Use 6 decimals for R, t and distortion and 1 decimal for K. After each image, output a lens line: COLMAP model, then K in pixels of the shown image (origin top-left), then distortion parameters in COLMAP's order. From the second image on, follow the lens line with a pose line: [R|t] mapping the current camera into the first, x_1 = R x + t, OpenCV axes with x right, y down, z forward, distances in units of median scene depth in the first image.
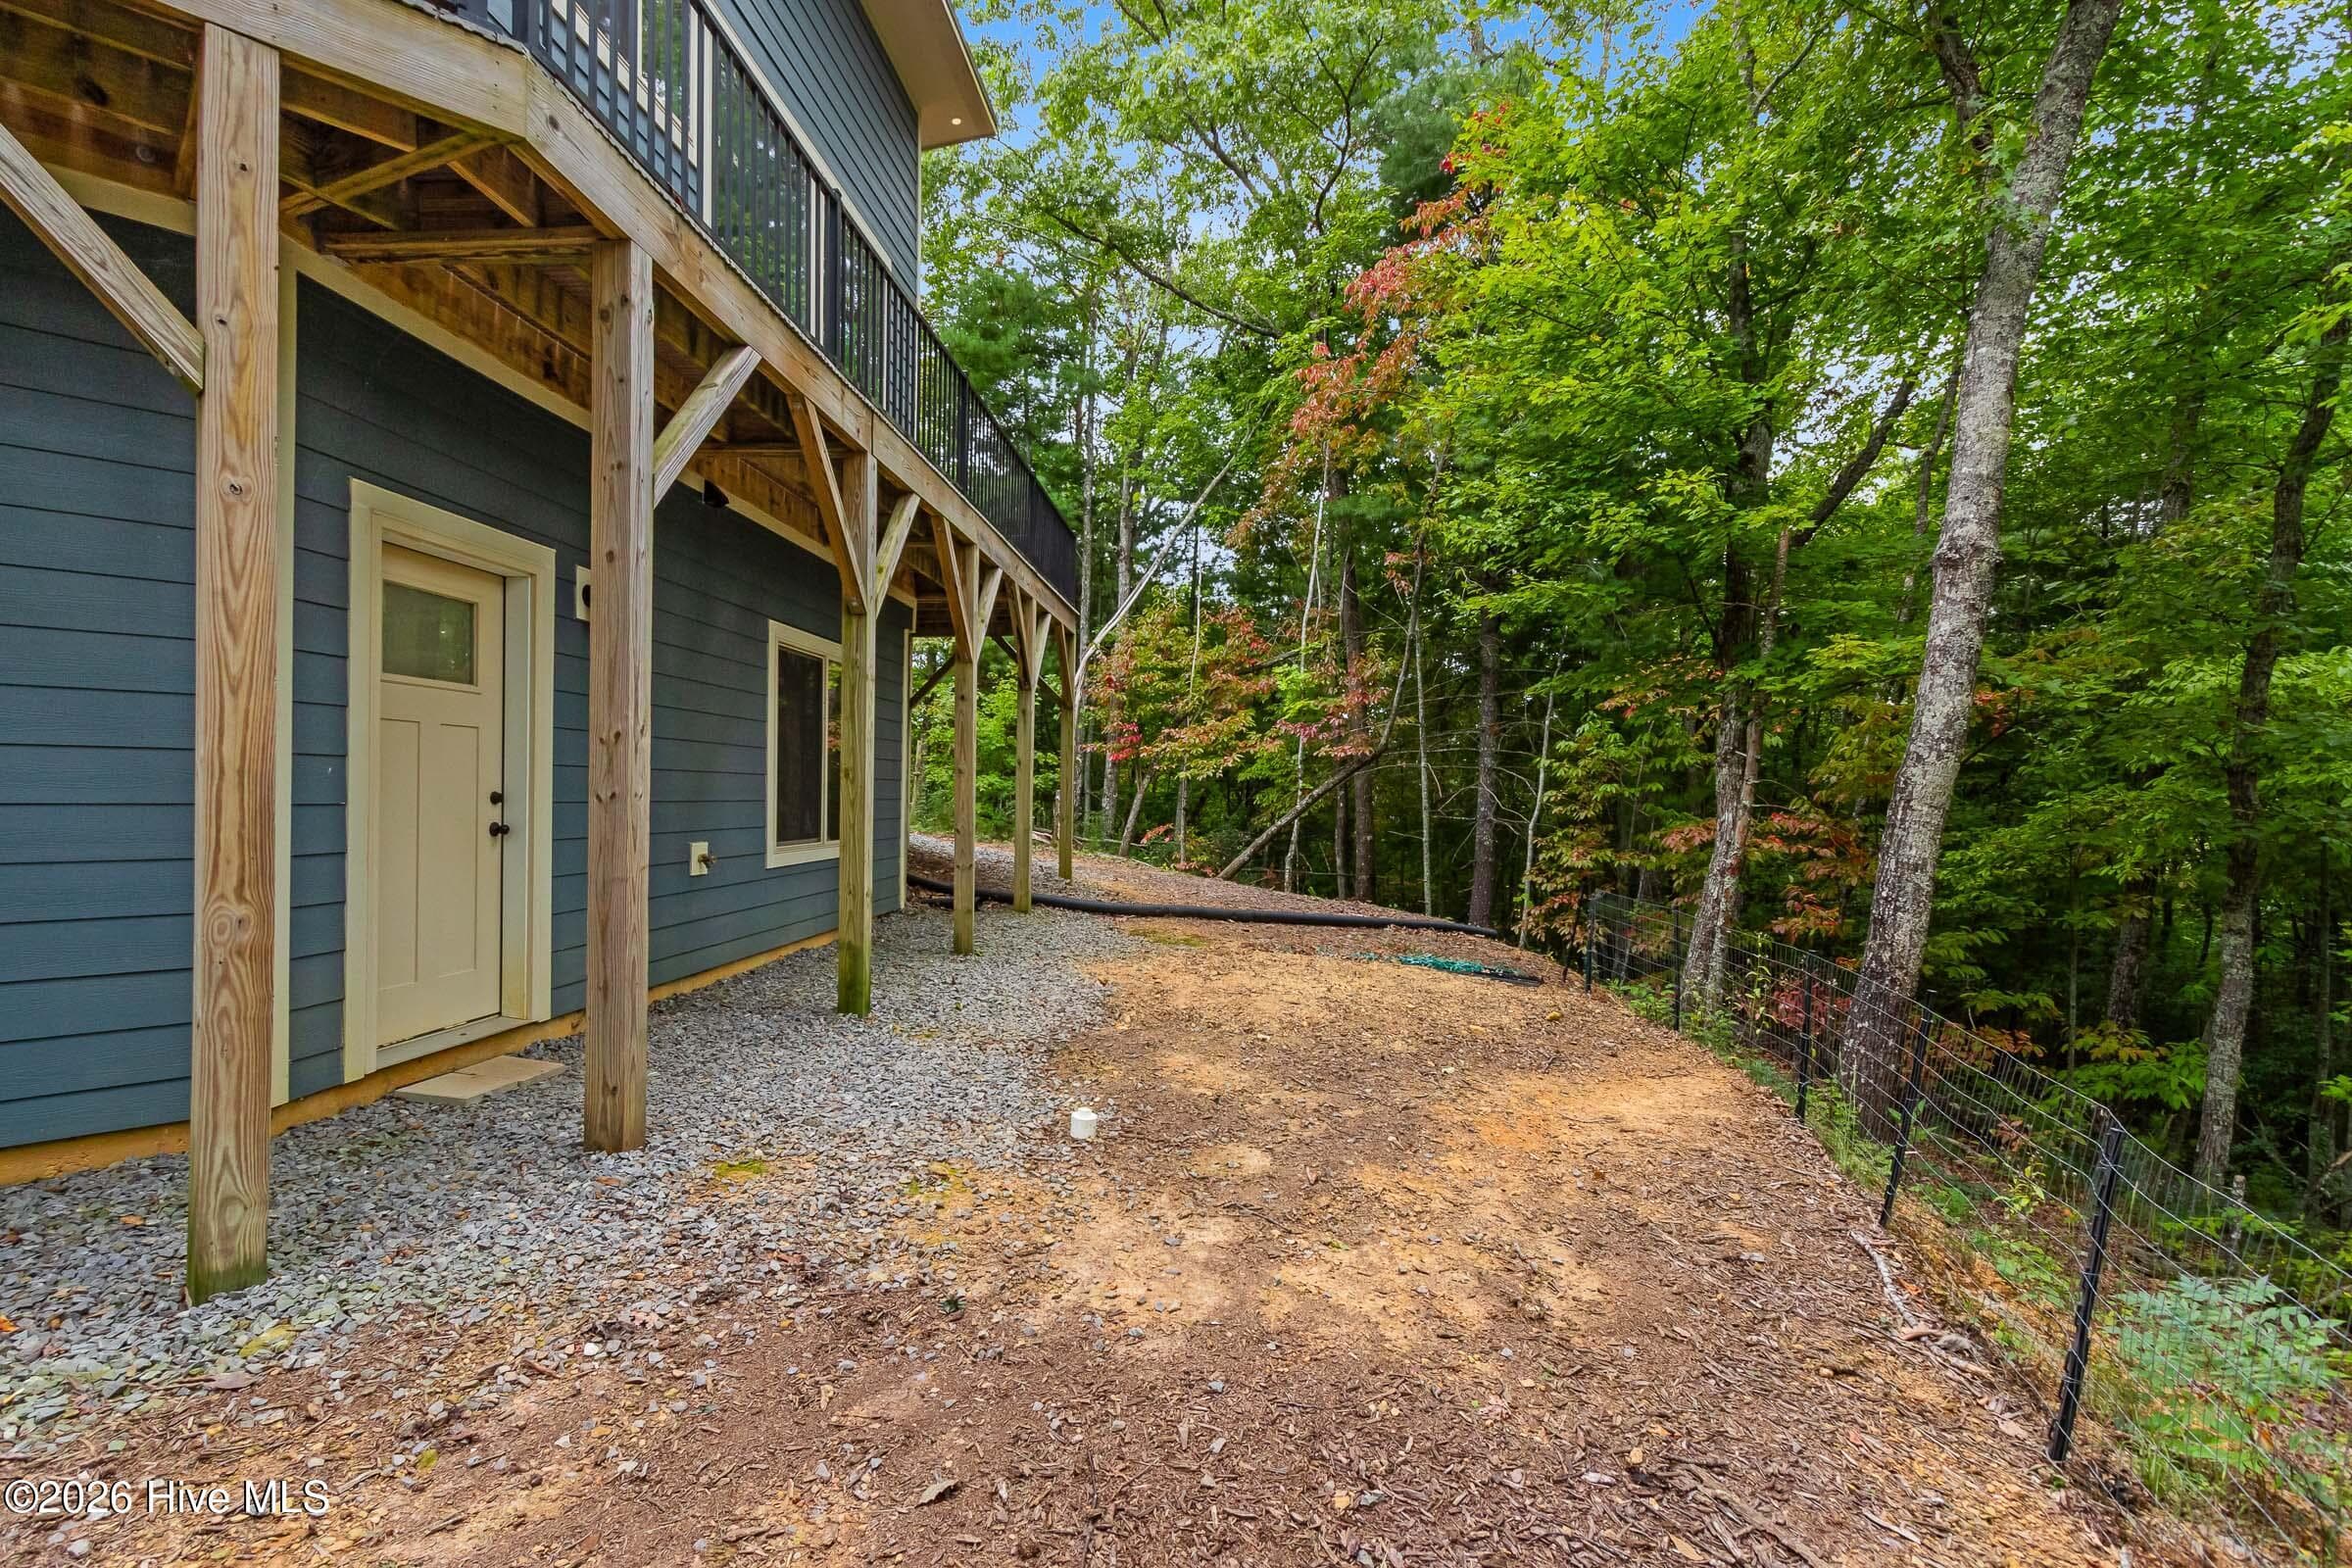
lens RADIAL K [[1101.0, 0, 1143.0], [0, 1101.0, 811.5], [0, 0, 1]] dist [0.000886, 0.000777]
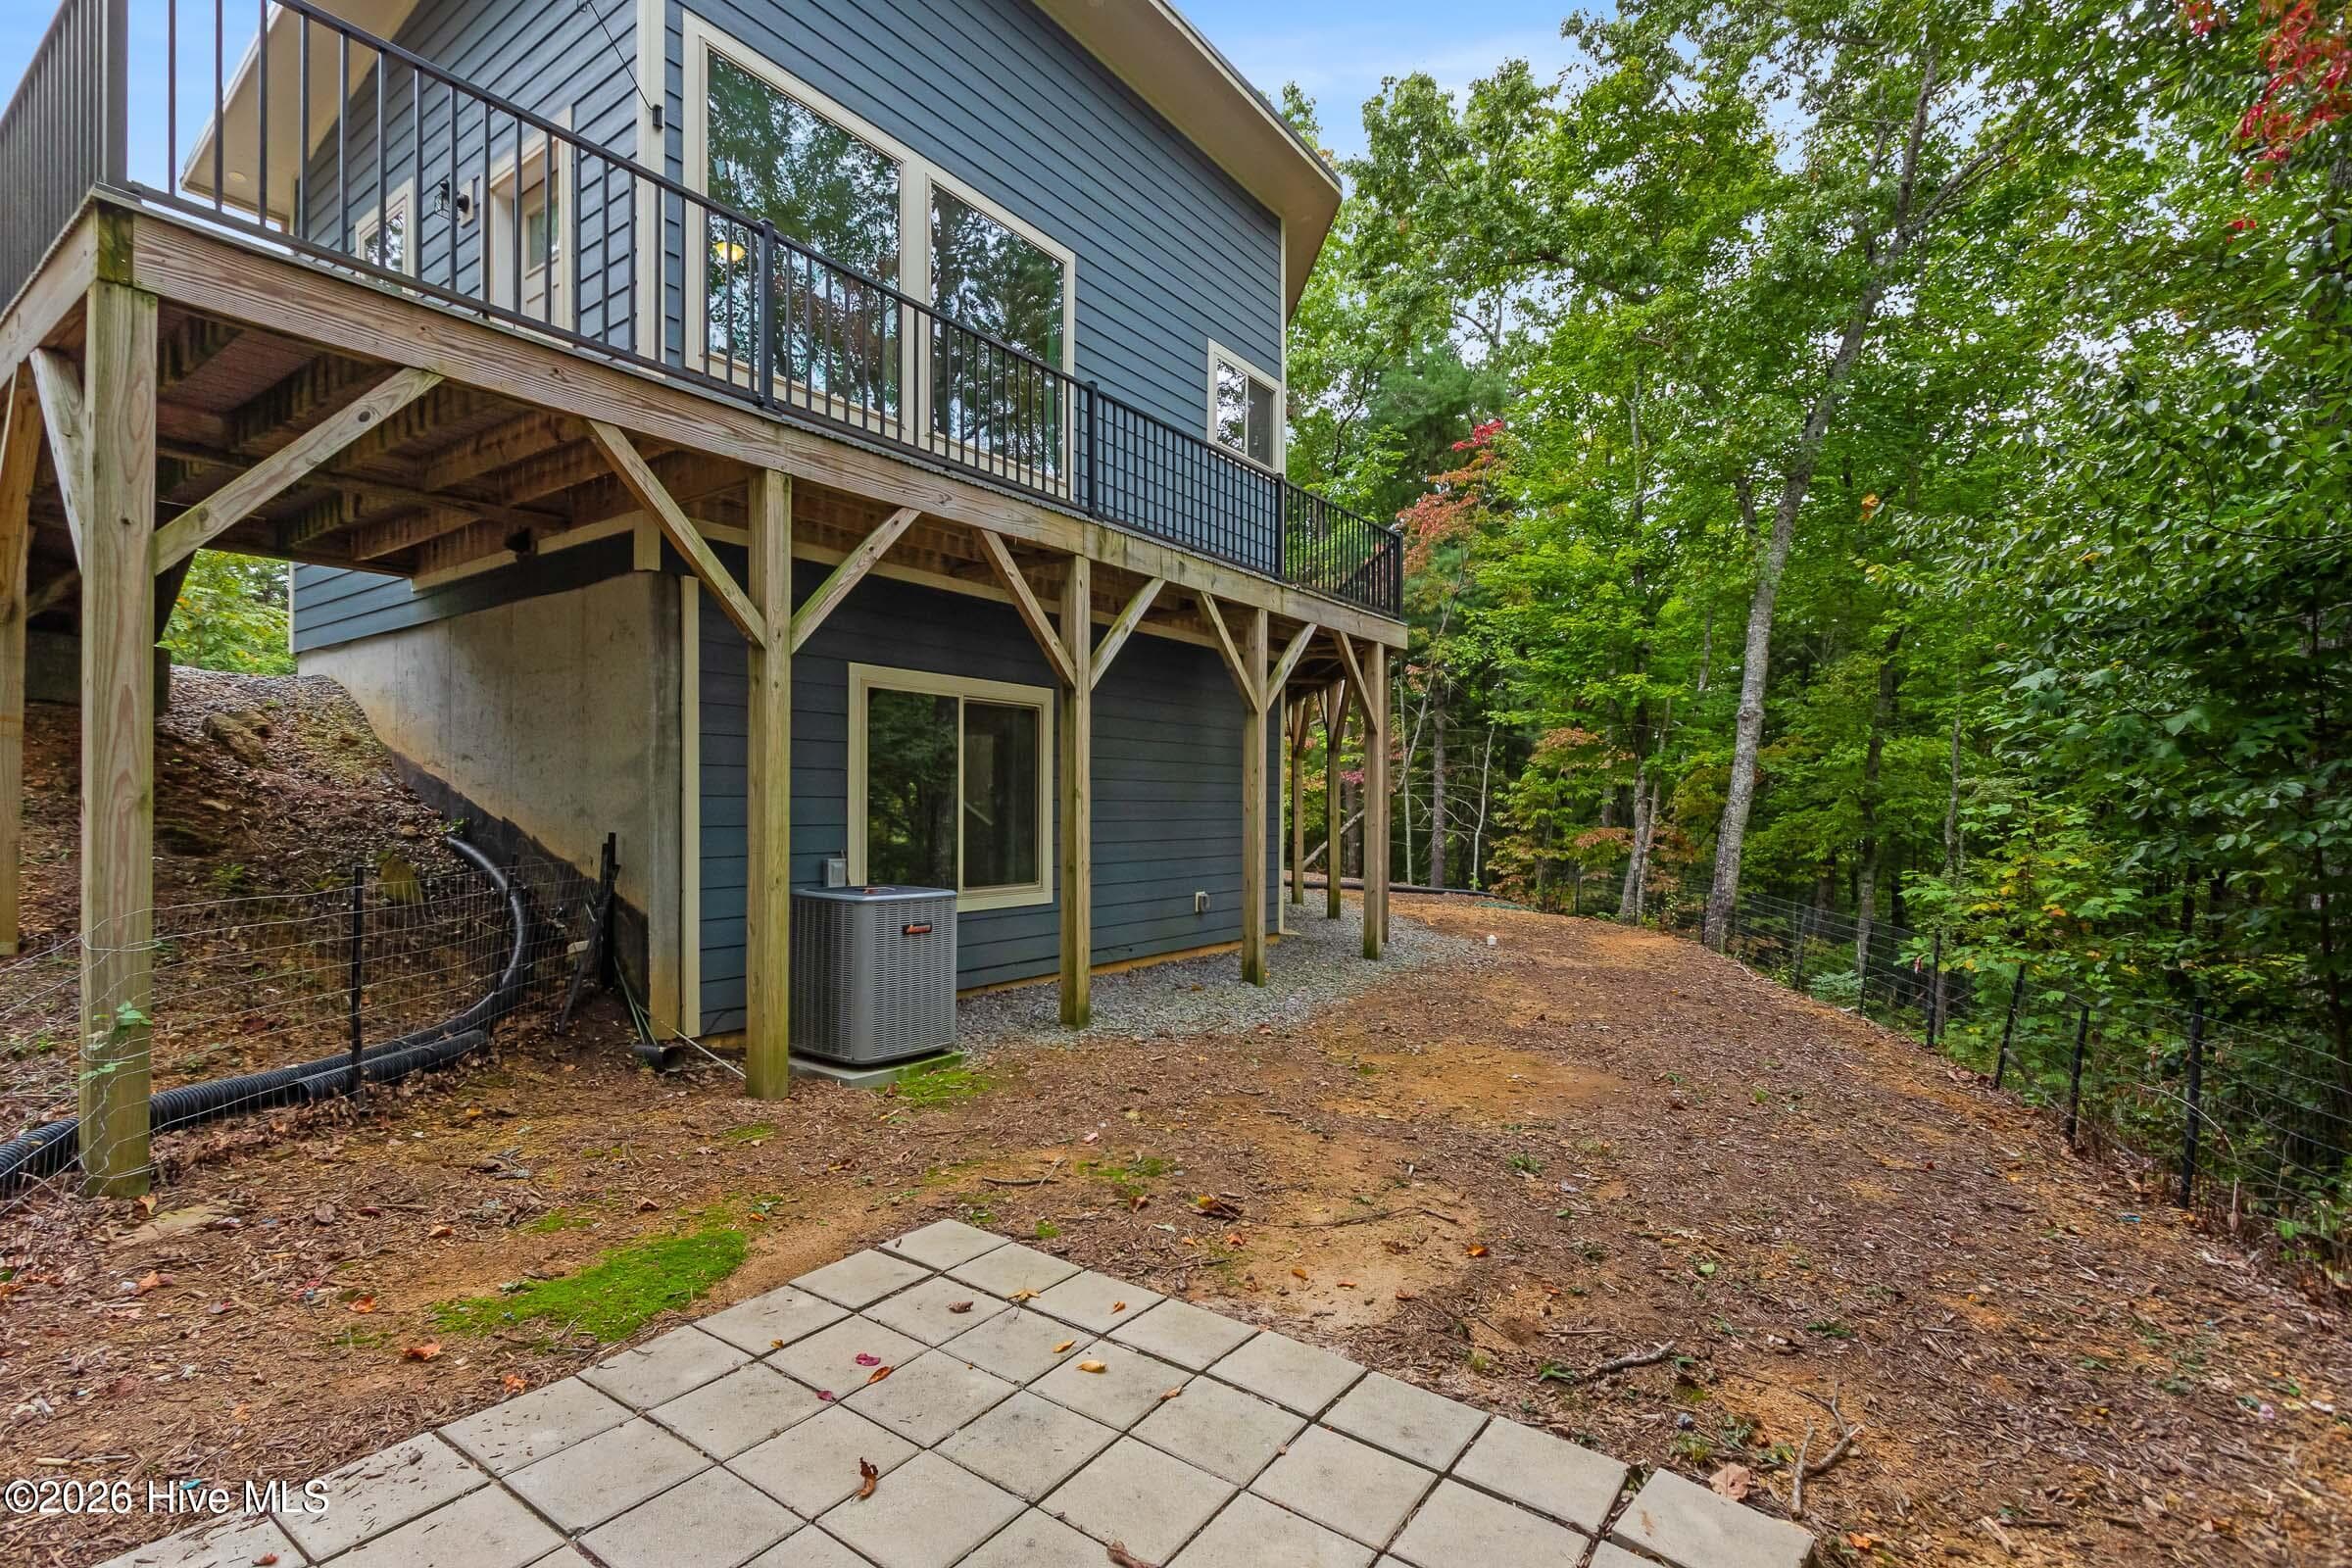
lens RADIAL K [[1101.0, 0, 1143.0], [0, 1101.0, 811.5], [0, 0, 1]] dist [0.000886, 0.000777]
pose [[0.985623, -0.008607, 0.168738, -0.896410], [0.010456, 0.999895, -0.010073, -0.020170], [-0.168634, 0.011693, 0.985609, -1.054499]]
